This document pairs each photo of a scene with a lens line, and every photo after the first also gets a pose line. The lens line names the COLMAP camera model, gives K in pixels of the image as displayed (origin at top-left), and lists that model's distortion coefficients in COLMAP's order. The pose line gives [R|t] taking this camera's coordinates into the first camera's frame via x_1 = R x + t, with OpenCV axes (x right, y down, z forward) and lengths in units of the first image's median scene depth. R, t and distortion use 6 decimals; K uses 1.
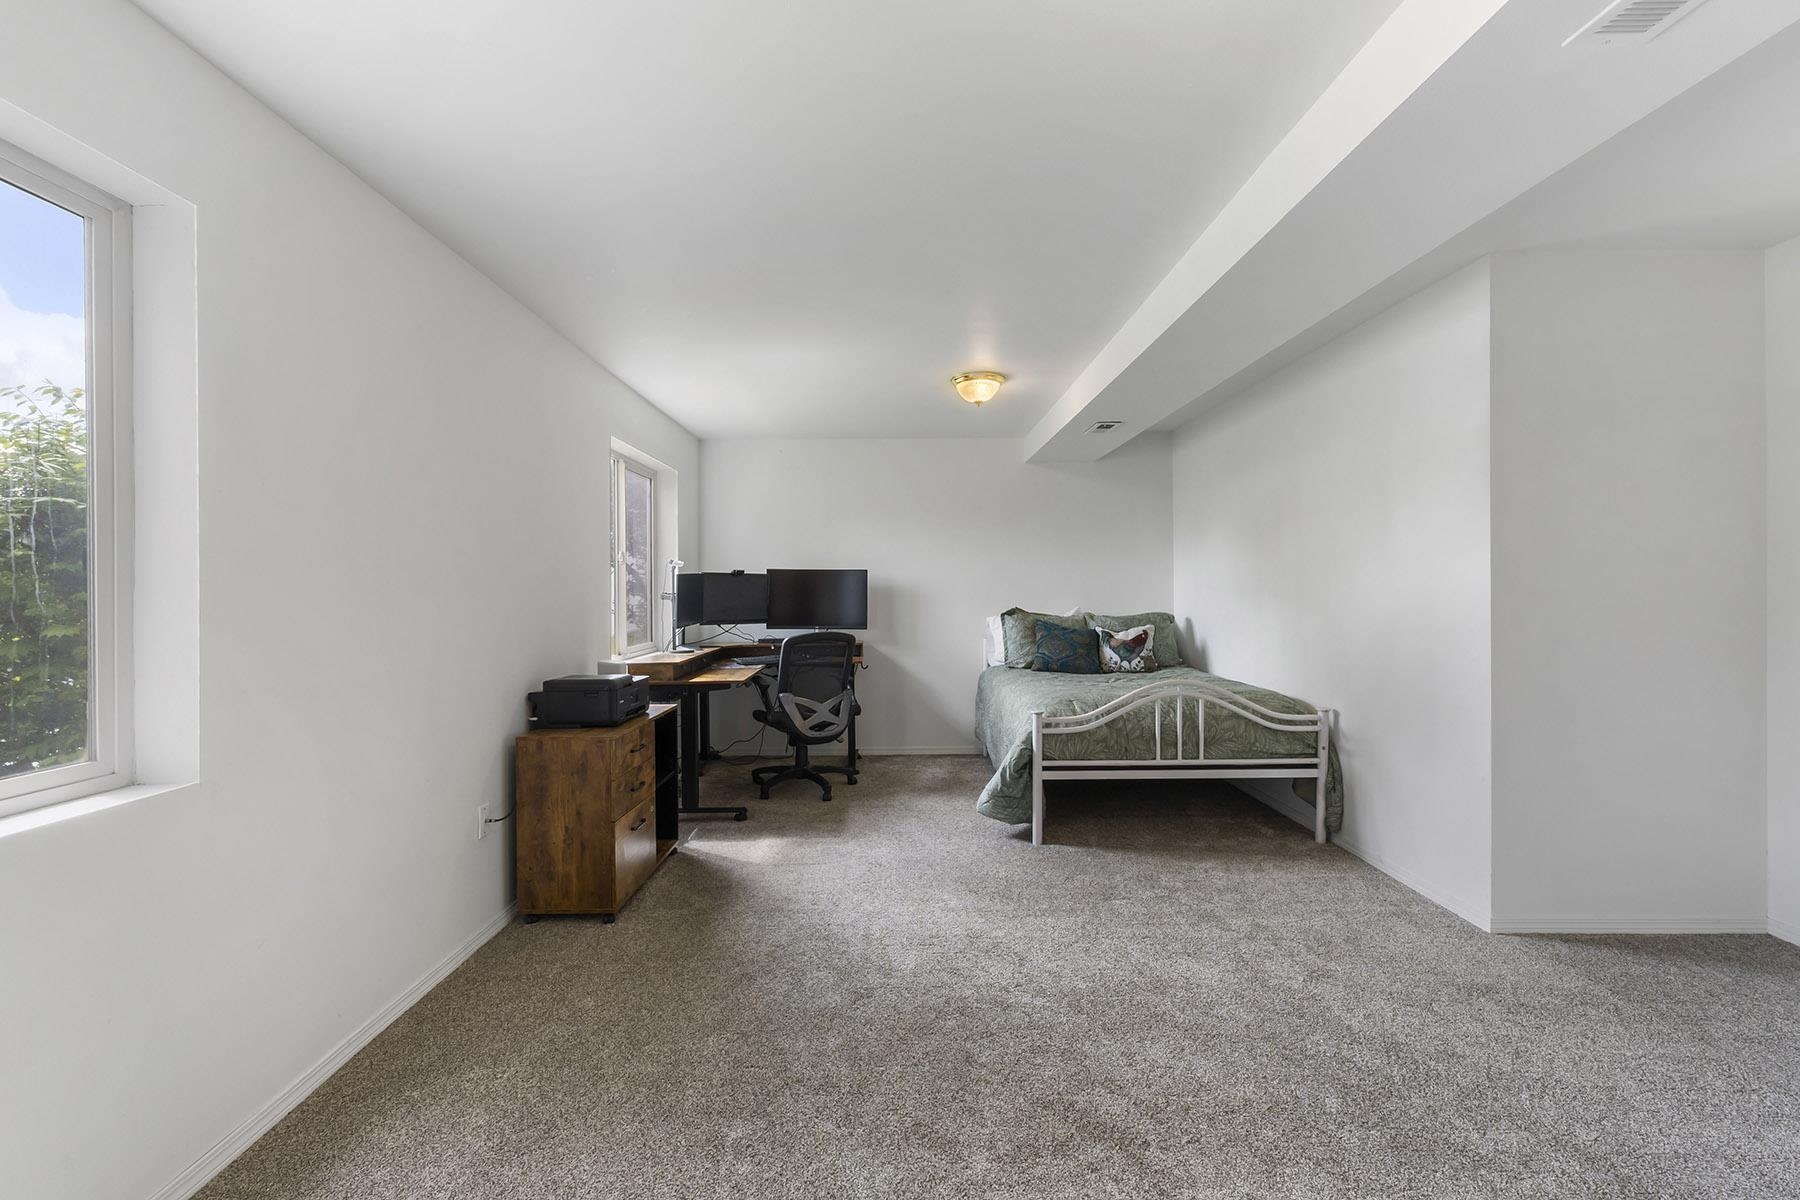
lens RADIAL K [[766.0, 0, 895.0], [0, 766.0, 588.5], [0, 0, 1]] dist [0.002887, -0.000169]
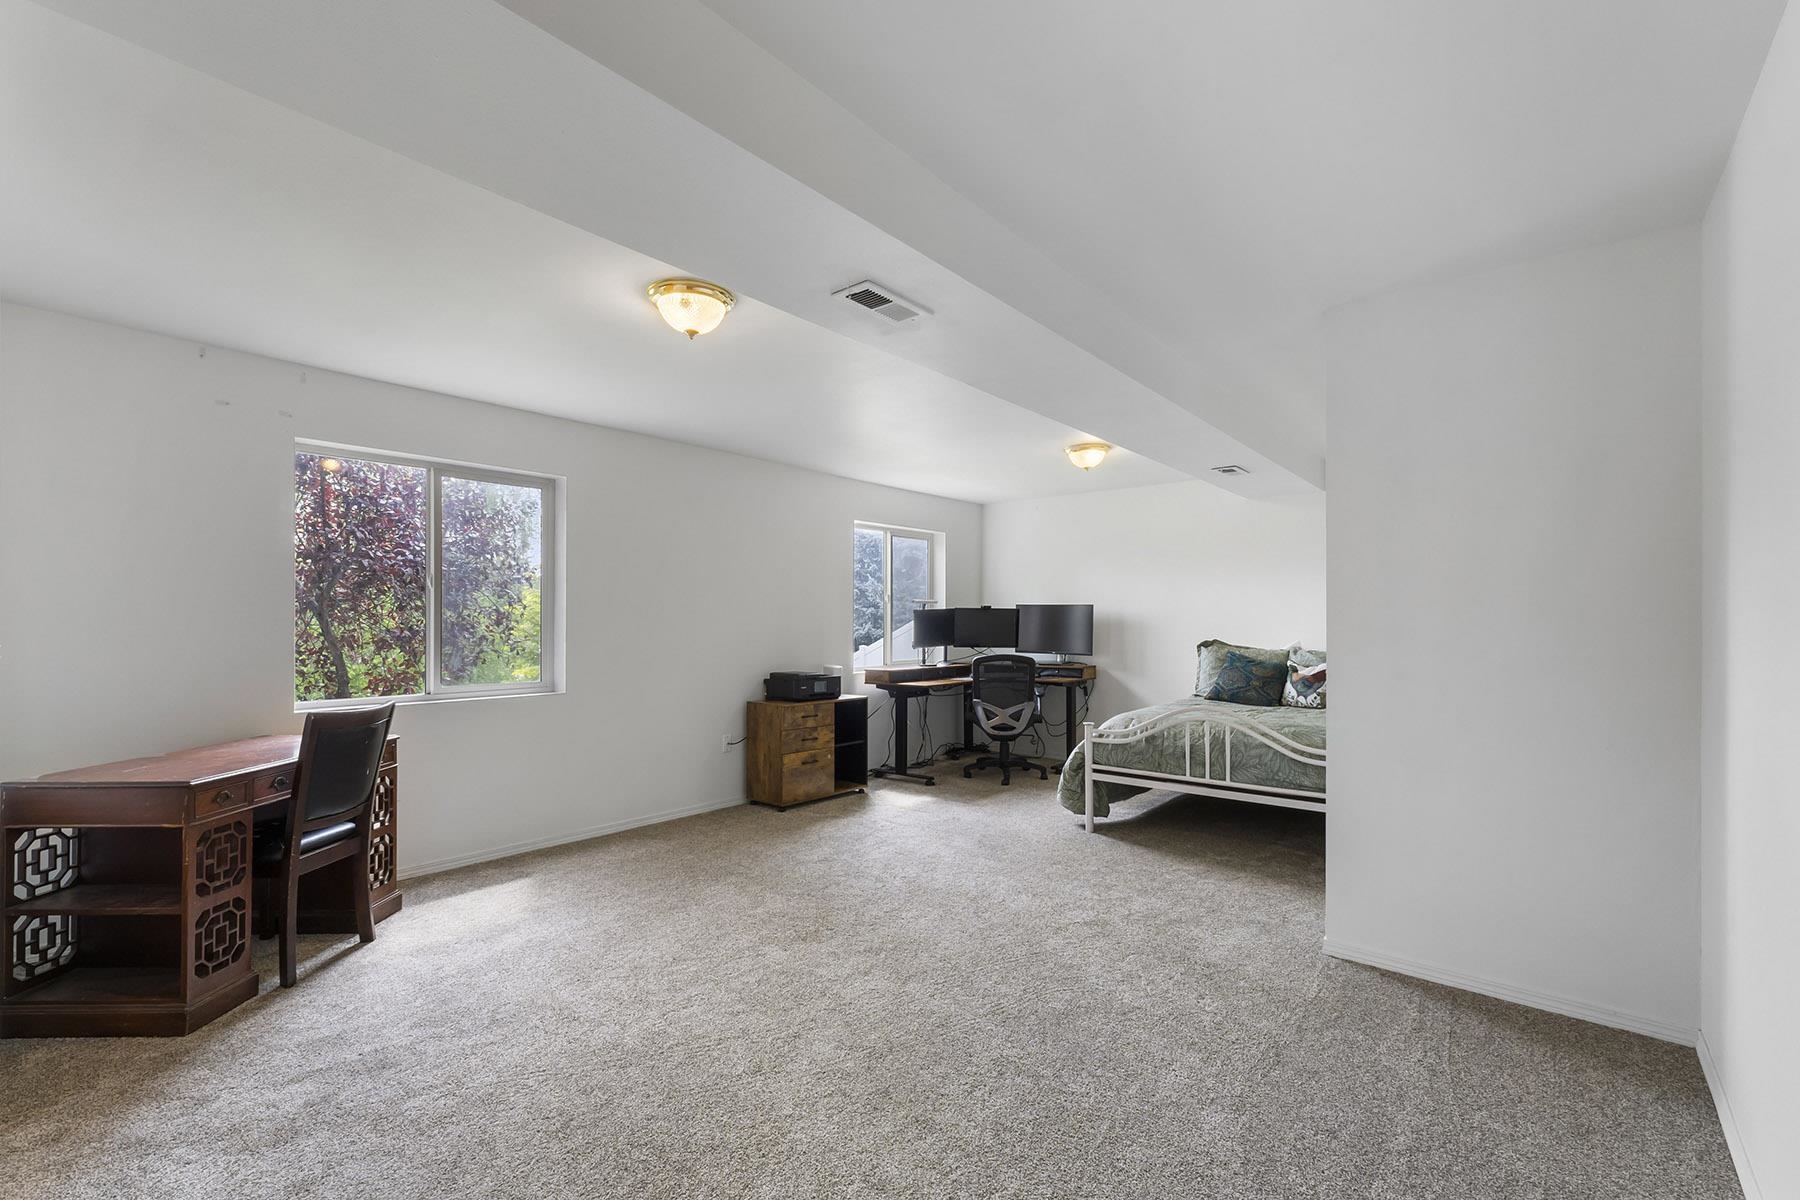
lens RADIAL K [[766.0, 0, 894.7], [0, 766.0, 612.9], [0, 0, 1]] dist [0.002887, -0.000169]
pose [[0.773662, 0.004314, -0.633584, 0.720009], [-0.006919, 0.999975, -0.001640, -0.011356], [0.633561, 0.005652, 0.773672, -0.143284]]
